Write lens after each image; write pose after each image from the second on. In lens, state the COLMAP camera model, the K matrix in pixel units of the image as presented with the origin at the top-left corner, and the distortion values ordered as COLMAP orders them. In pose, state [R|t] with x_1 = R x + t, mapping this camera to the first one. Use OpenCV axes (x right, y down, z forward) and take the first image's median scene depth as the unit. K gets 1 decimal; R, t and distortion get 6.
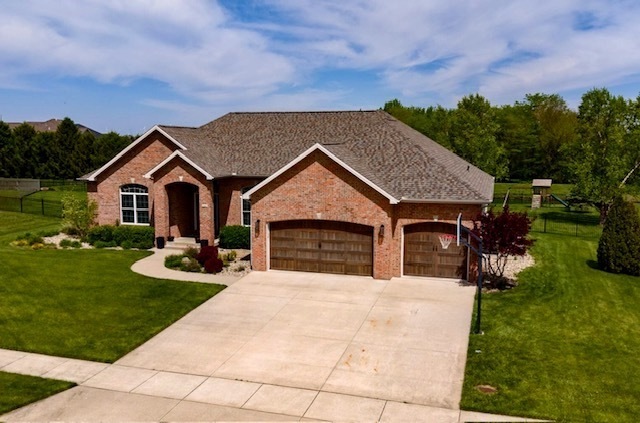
lens RADIAL K [[603.4, 0, 315.5], [0, 603.4, 230.3], [0, 0, 1]] dist [0.015077, 0.000000]
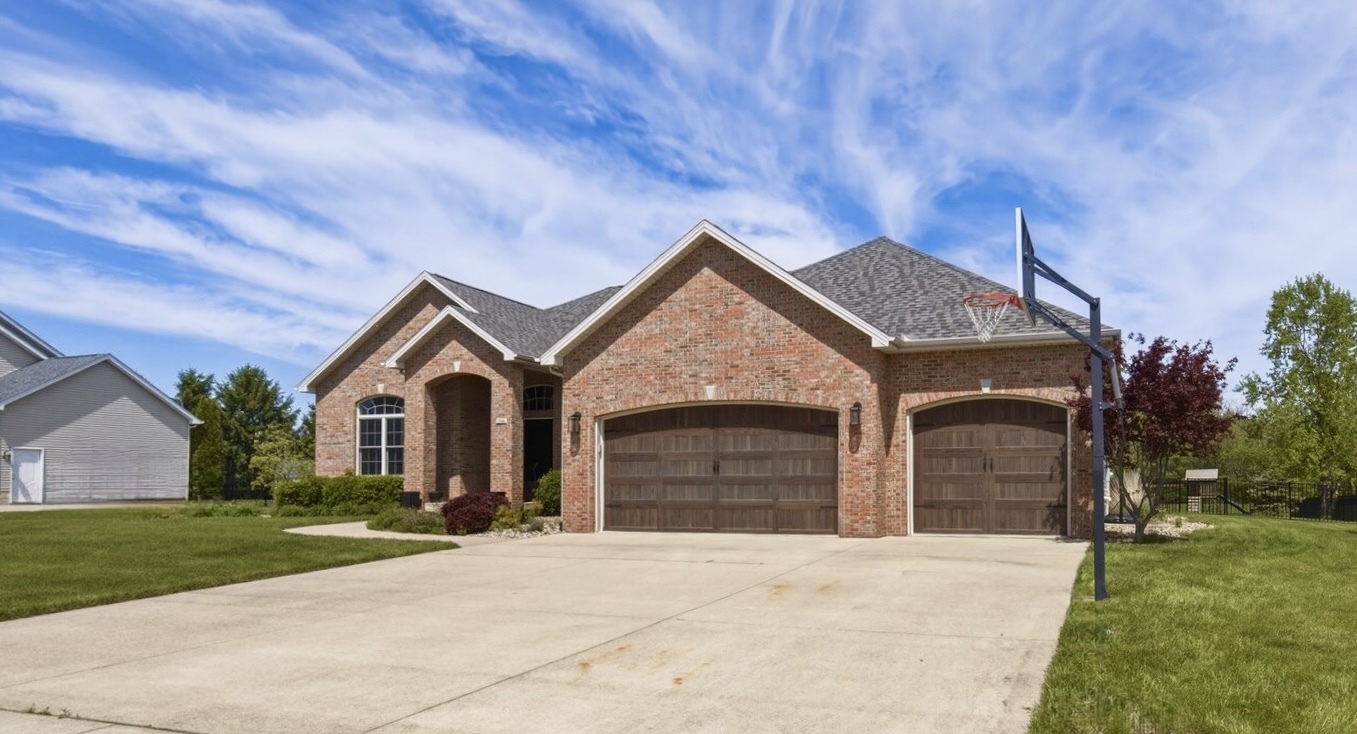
lens RADIAL K [[859.8, 0, 858.3], [0, 859.8, 470.0], [0, 0, 1]] dist [-0.017664, -0.009455]
pose [[0.999949, -0.006922, -0.007371, 0.108199], [0.005512, 0.984294, -0.176453, 0.130008], [0.008477, 0.176404, 0.984281, 0.404146]]
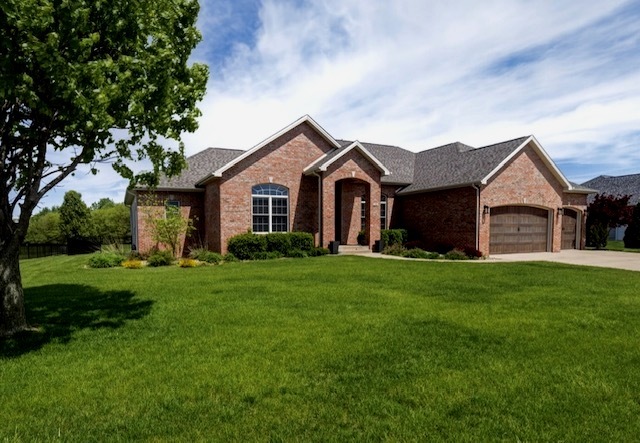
lens RADIAL K [[343.3, 0, 283.6], [0, 343.3, 243.4], [0, 0, 1]] dist [0.004272, 0.002742]
pose [[0.748912, -0.035453, 0.661720, -0.725448], [0.115945, 0.990175, -0.078173, 0.049760], [-0.652447, 0.135268, 0.745665, 0.795397]]
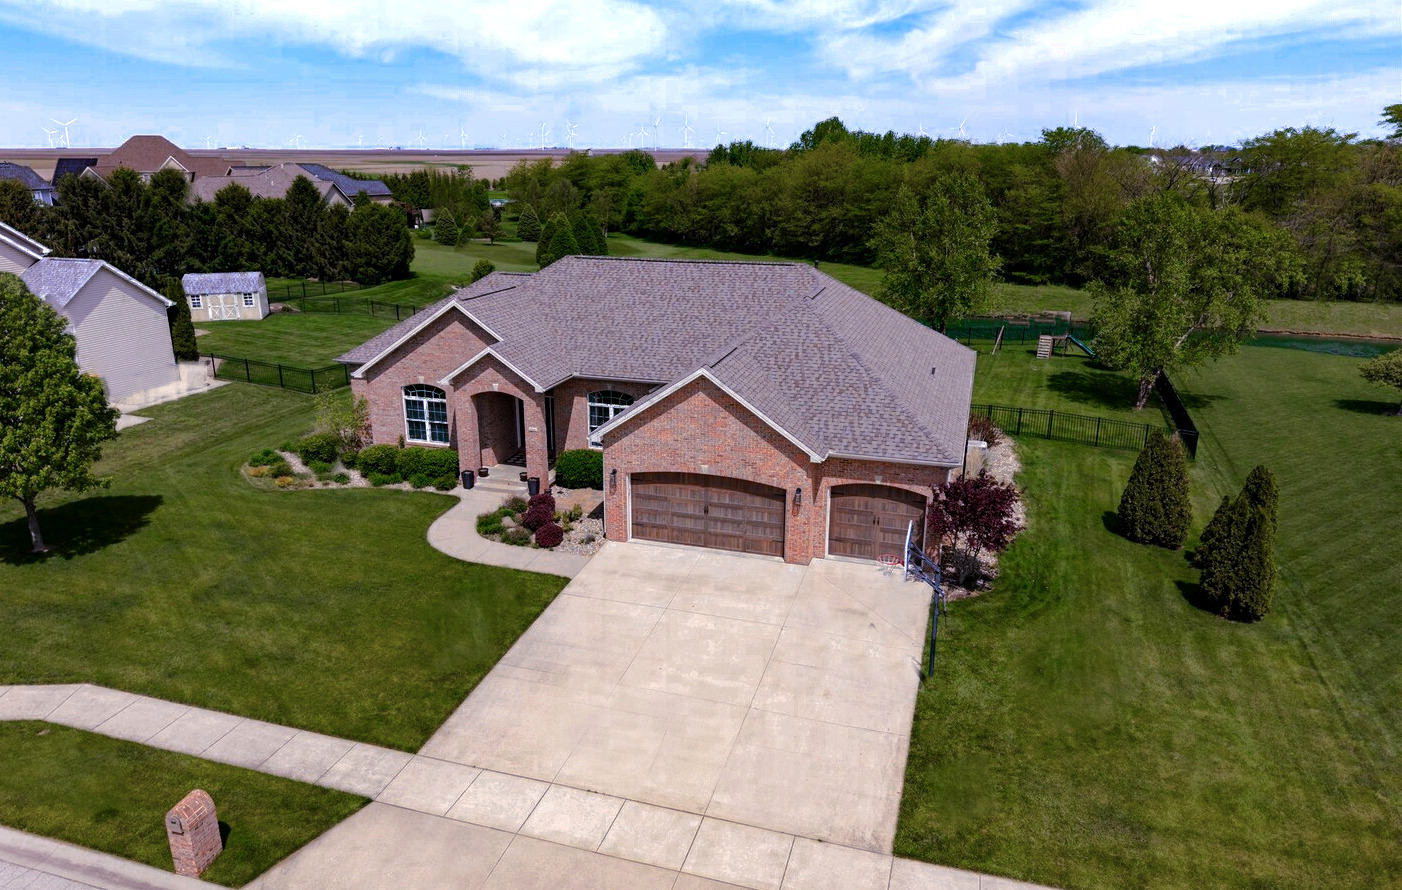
lens RADIAL K [[947.3, 0, 699.6], [0, 947.3, 467.8], [0, 0, 1]] dist [0.021240, -0.019766]
pose [[0.999994, 0.002292, -0.002608, 0.002472], [-0.001826, 0.986055, 0.166408, -0.193936], [0.002953, -0.166403, 0.986053, -0.036778]]
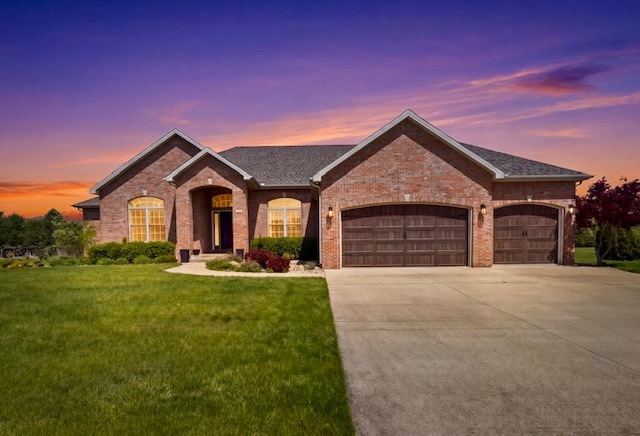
lens RADIAL K [[343.3, 0, 312.9], [0, 343.3, 262.7], [0, 0, 1]] dist [-0.021793, 0.001313]
pose [[0.962331, -0.034514, 0.269681, -0.246237], [0.060664, 0.994161, -0.089242, 0.097554], [-0.265026, 0.102240, 0.958806, 0.558637]]
